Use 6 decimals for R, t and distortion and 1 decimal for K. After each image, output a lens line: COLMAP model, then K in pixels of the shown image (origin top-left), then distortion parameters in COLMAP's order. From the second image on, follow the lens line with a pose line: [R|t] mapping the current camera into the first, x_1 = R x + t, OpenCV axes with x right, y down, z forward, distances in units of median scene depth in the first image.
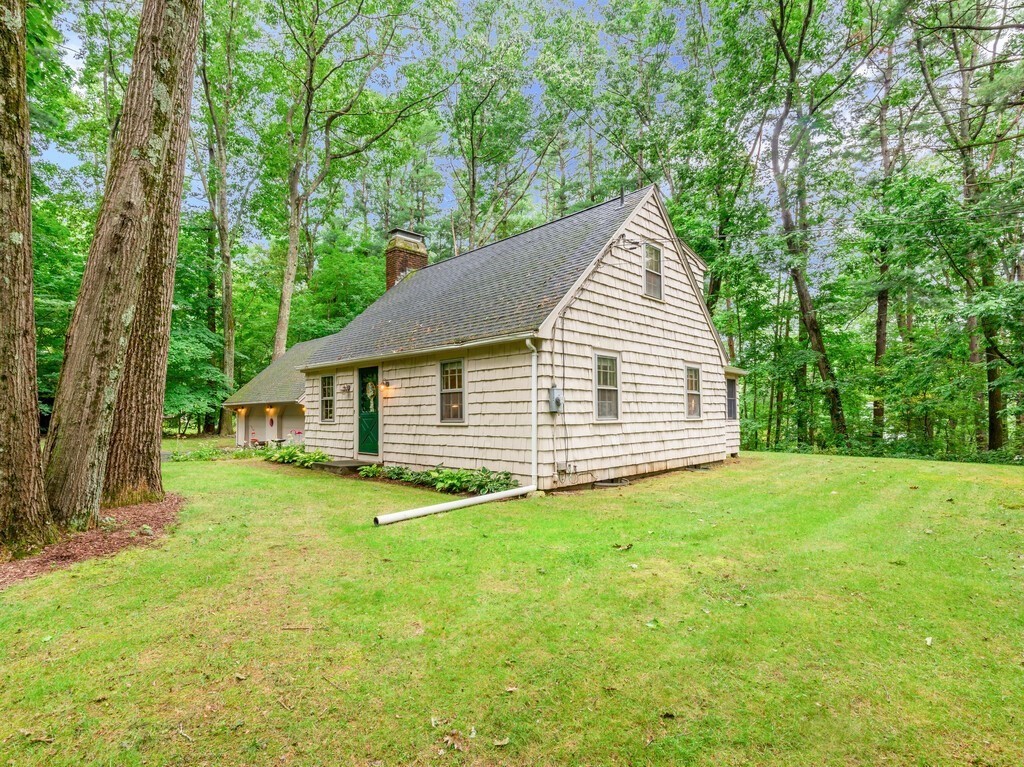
lens RADIAL K [[516.8, 0, 512.0], [0, 516.8, 383.5], [0, 0, 1]] dist [-0.002300, -0.000343]
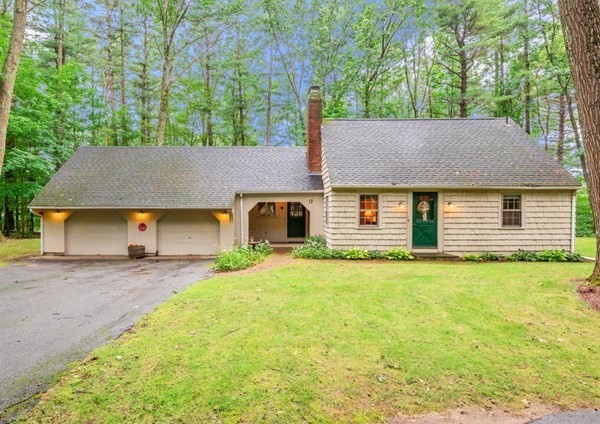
lens RADIAL K [[298.0, 0, 300.0], [0, 298.0, 212.0], [0, 0, 1]] dist [0.000370, 0.000007]
pose [[0.737041, 0.037608, 0.674801, -1.161394], [-0.051023, 0.998697, 0.000070, 0.048296], [-0.673920, -0.034482, 0.737999, 0.590510]]
